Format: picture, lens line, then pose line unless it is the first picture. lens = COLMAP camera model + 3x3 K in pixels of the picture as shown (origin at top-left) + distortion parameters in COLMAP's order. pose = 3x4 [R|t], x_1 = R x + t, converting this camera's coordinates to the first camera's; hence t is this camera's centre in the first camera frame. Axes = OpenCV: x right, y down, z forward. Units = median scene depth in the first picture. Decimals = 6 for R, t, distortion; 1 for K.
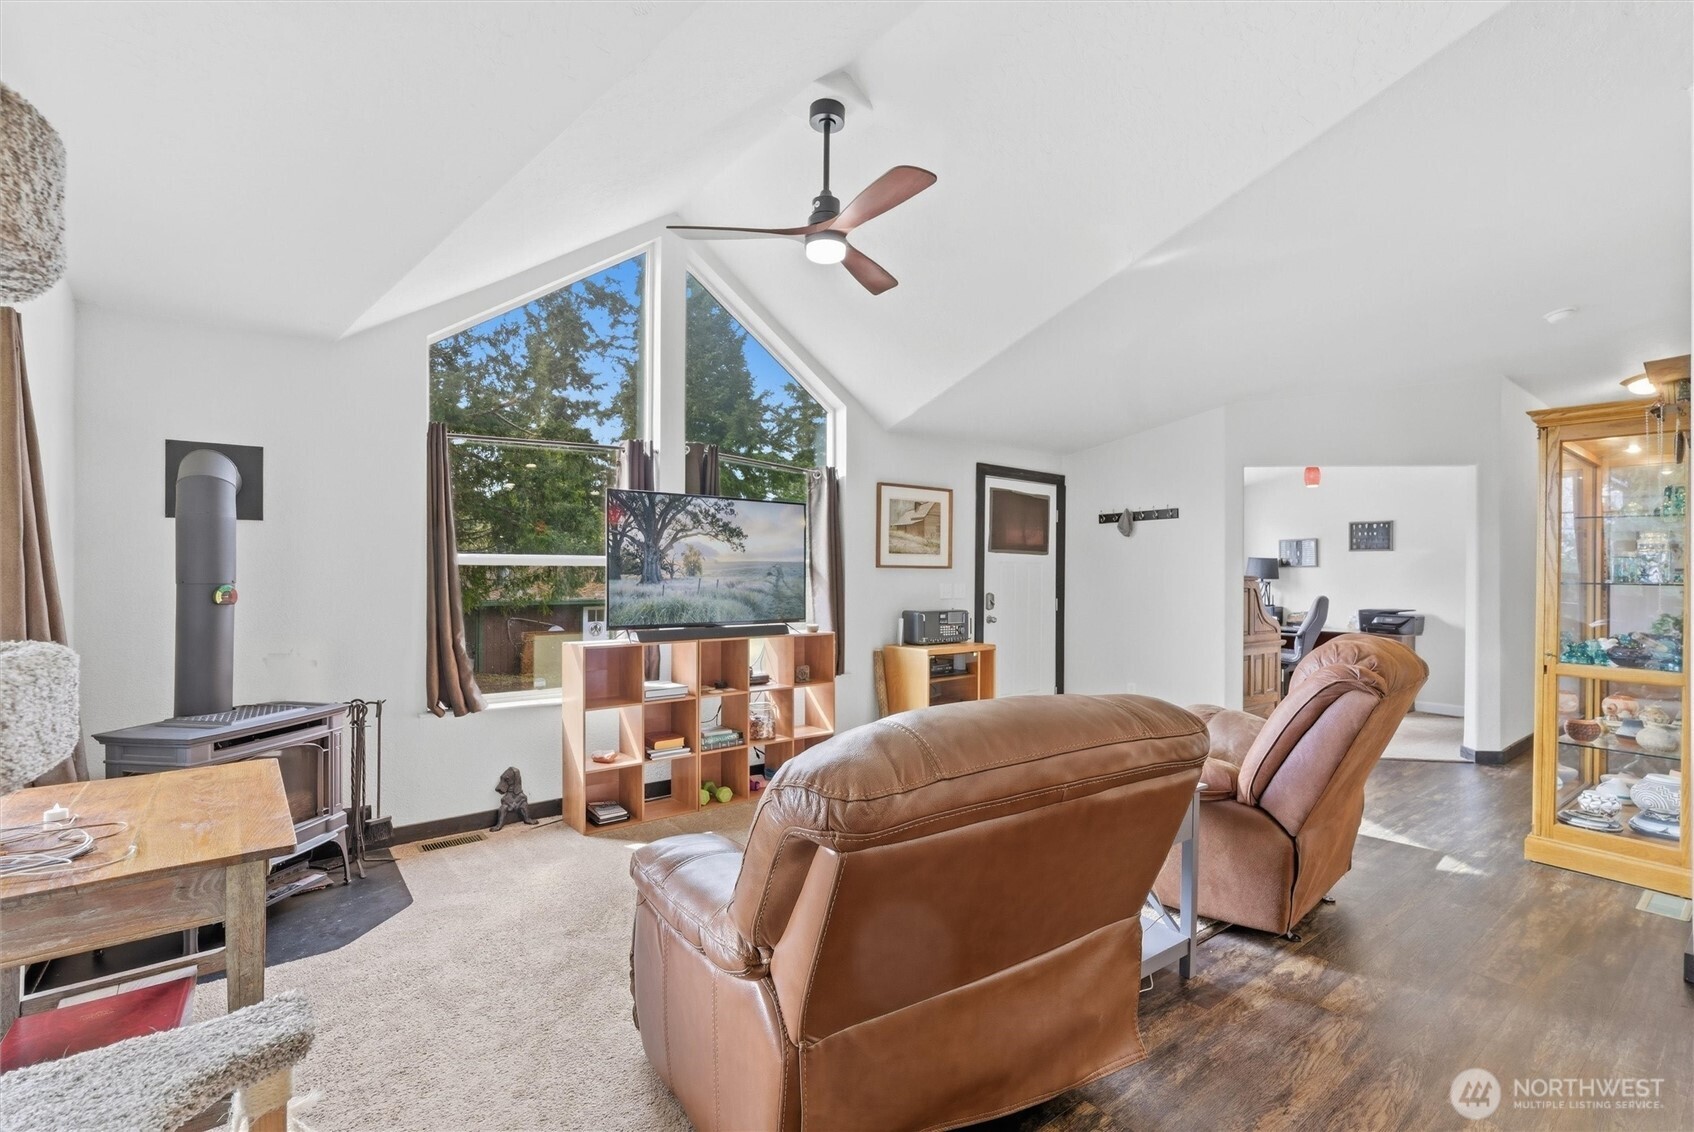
lens RADIAL K [[770.9, 0, 844.7], [0, 770.9, 575.3], [0, 0, 1]] dist [-0.002085, 0.000246]
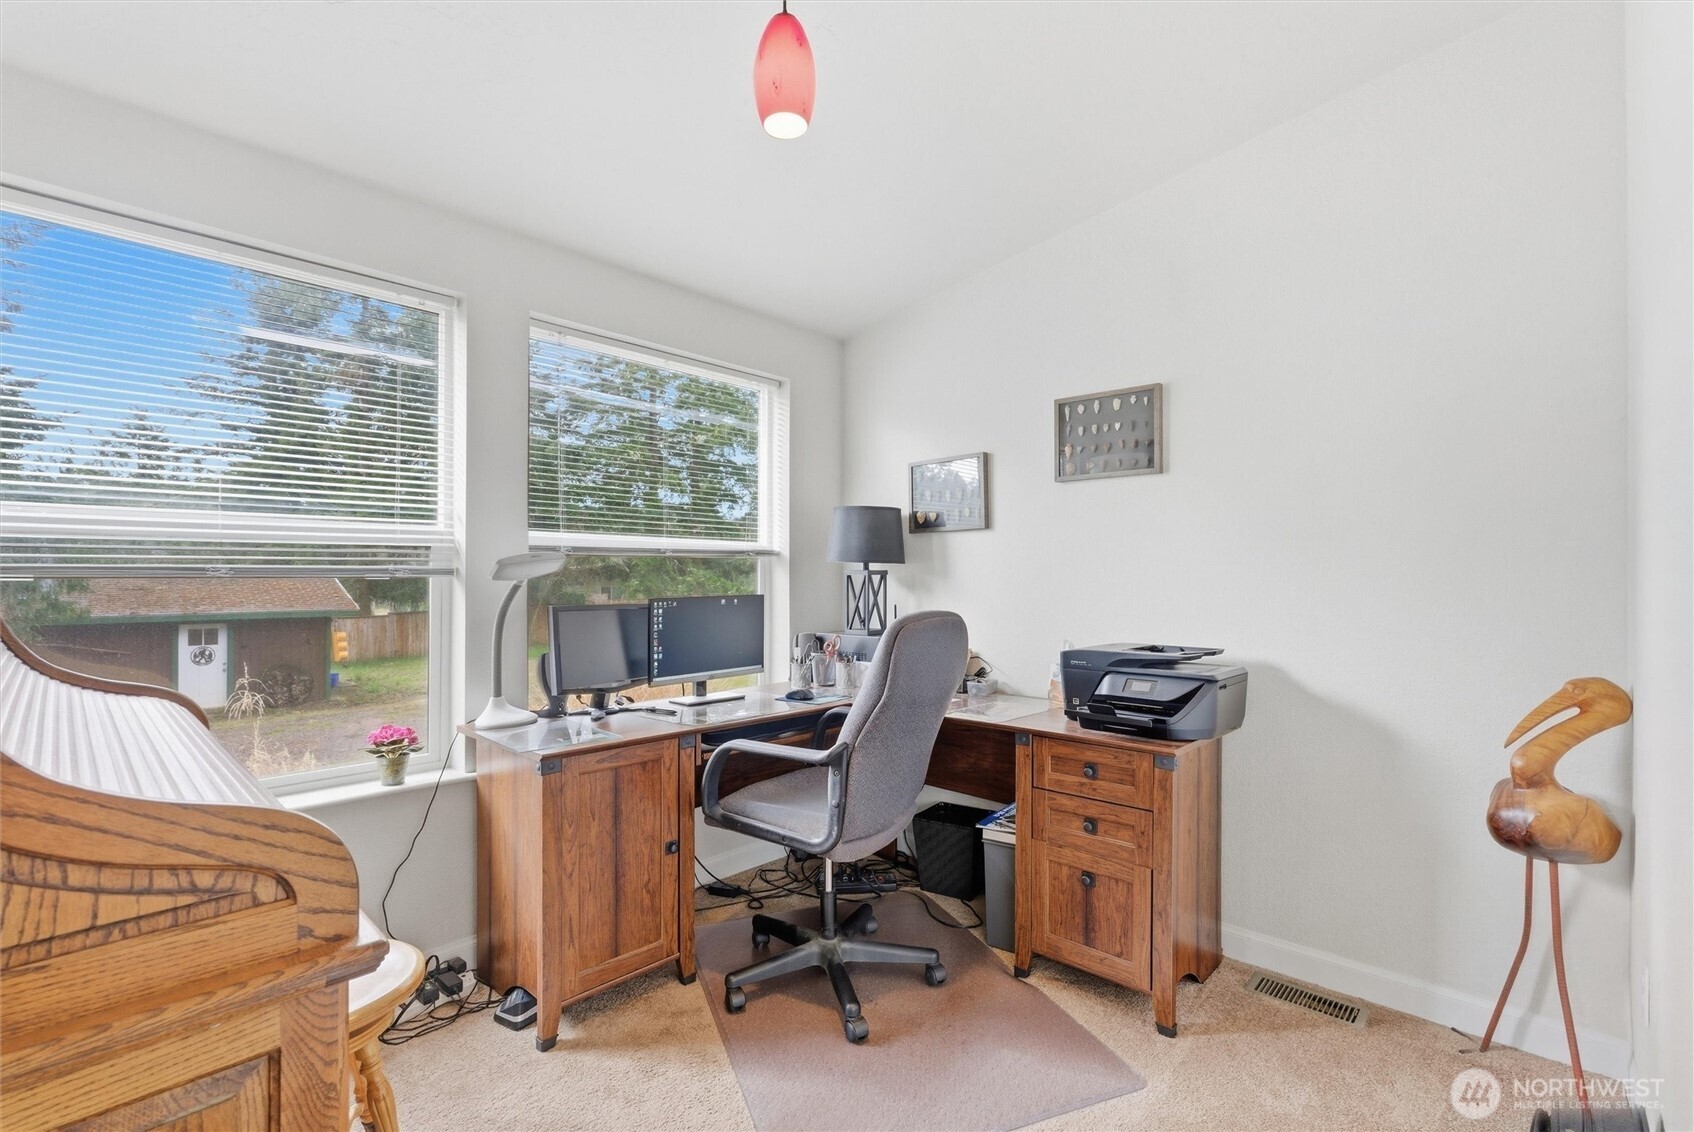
lens RADIAL K [[770.9, 0, 844.7], [0, 770.9, 575.3], [0, 0, 1]] dist [-0.002085, 0.000246]
pose [[0.987514, -0.006519, 0.157396, 0.515243], [0.007481, 0.999957, -0.005524, 0.014224], [-0.157353, 0.006632, 0.987520, 0.680944]]
